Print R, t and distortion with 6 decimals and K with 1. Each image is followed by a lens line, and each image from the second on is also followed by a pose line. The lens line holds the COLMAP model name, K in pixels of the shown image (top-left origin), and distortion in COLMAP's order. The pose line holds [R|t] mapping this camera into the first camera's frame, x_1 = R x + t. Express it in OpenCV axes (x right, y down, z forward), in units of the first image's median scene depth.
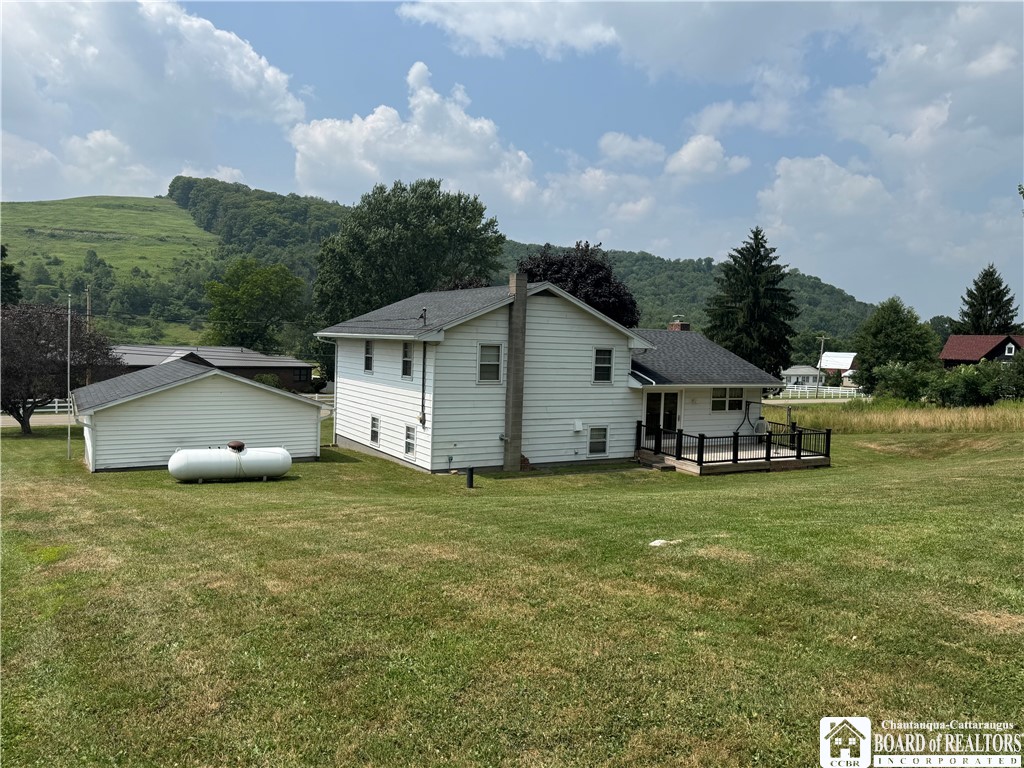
lens RADIAL K [[740.4, 0, 506.0], [0, 740.4, 406.4], [0, 0, 1]] dist [0.061411, -0.041899]
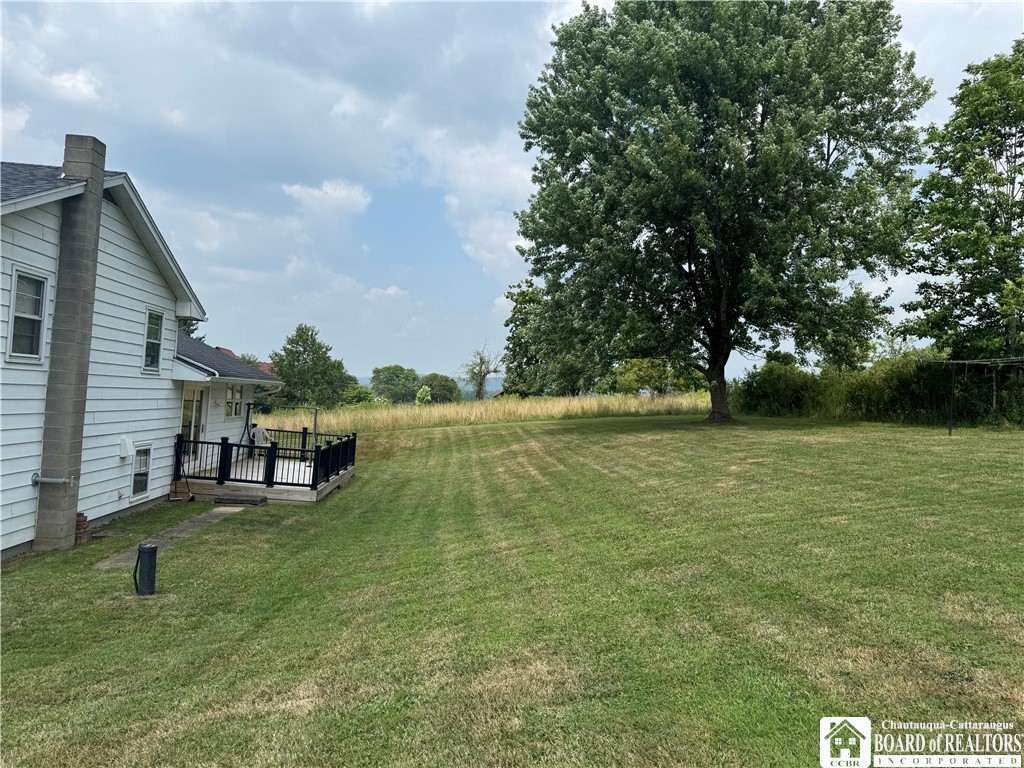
lens RADIAL K [[753.6, 0, 512.0], [0, 753.6, 384.0], [0, 0, 1]] dist [0.032525, -0.003823]
pose [[0.423548, 0.010836, 0.905809, -0.088425], [0.038505, 0.998809, -0.029954, 0.002286], [-0.905055, 0.047565, 0.422626, 0.148706]]
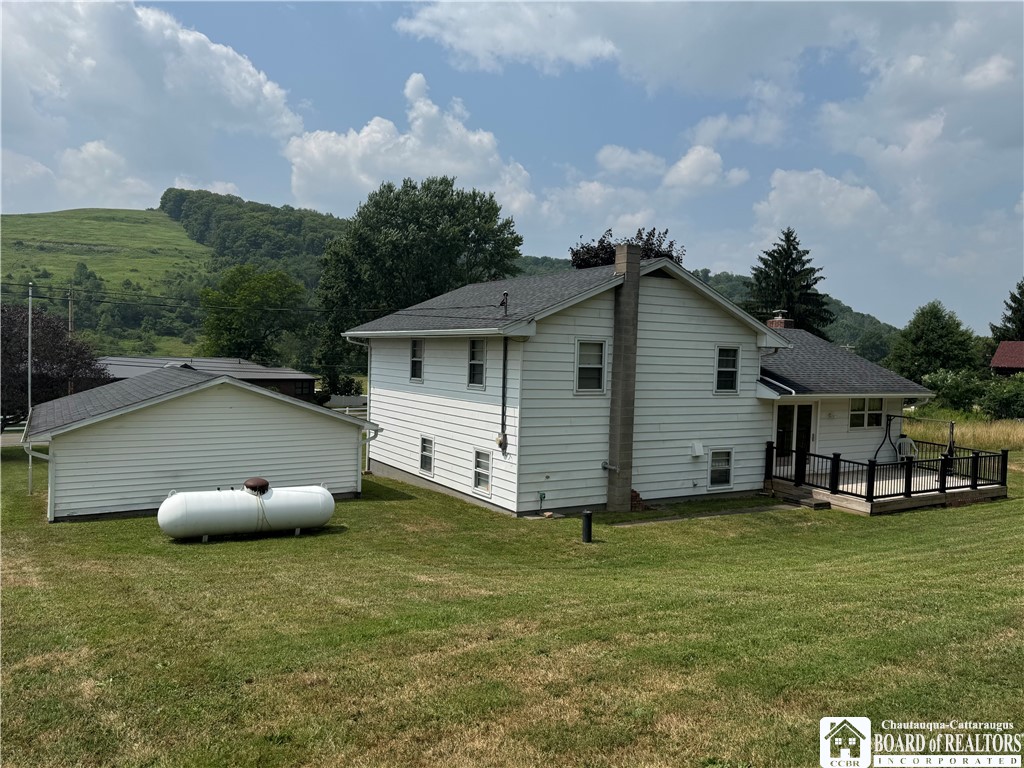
lens RADIAL K [[753.6, 0, 512.0], [0, 753.6, 384.0], [0, 0, 1]] dist [0.032525, -0.003823]
pose [[0.999901, -0.005182, 0.013083, -0.030859], [0.005788, 0.998889, -0.046774, -0.001509], [-0.012826, 0.046845, 0.998820, 0.067297]]
